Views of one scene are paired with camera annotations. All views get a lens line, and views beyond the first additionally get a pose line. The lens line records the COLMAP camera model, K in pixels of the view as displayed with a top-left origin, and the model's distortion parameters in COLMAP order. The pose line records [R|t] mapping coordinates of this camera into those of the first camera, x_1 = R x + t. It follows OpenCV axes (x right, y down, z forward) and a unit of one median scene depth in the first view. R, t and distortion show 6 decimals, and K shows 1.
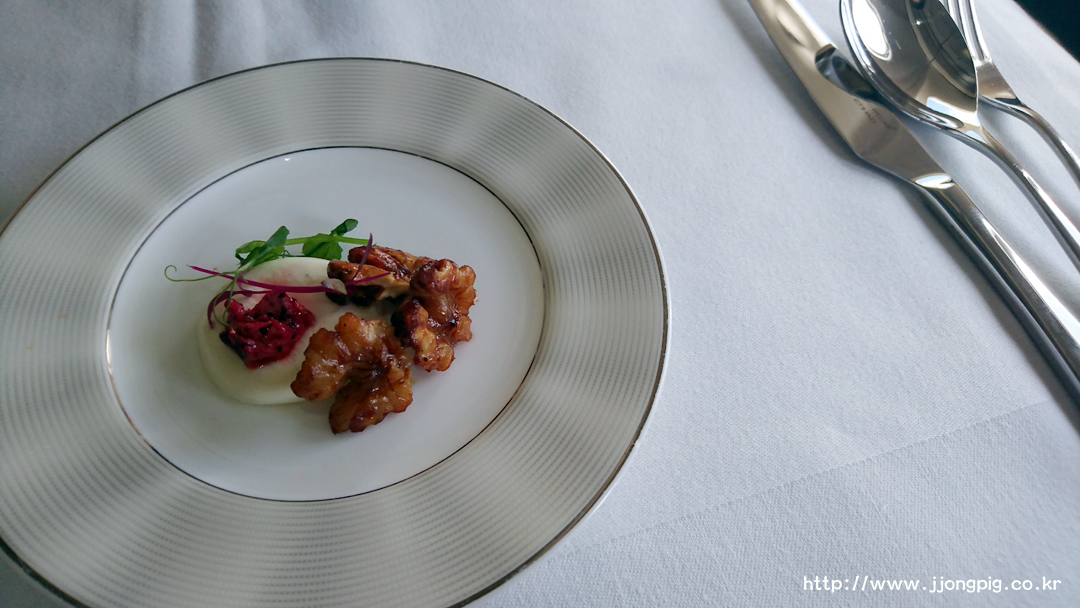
lens RADIAL K [[725.2, 0, 540.0], [0, 725.2, 304.0], [0, 0, 1]] dist [-0.062937, -0.002518]
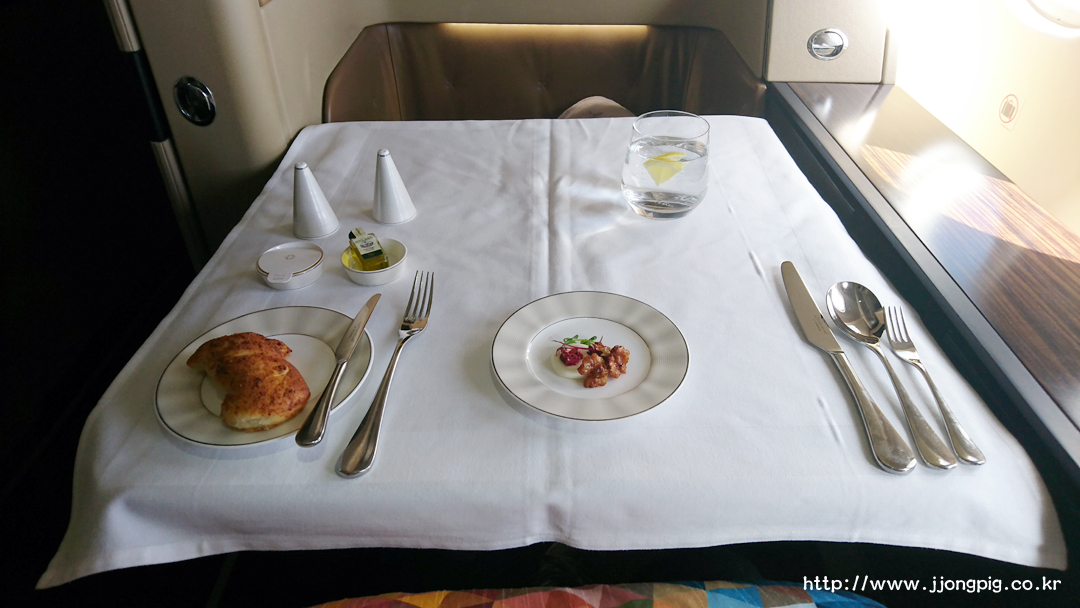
lens RADIAL K [[725.2, 0, 540.0], [0, 725.2, 304.0], [0, 0, 1]] dist [-0.062937, -0.002518]
pose [[0.956221, 0.089204, -0.278719, 0.441770], [-0.174474, 0.938408, -0.298245, 0.839573], [0.234948, 0.333817, 0.912889, -2.324110]]
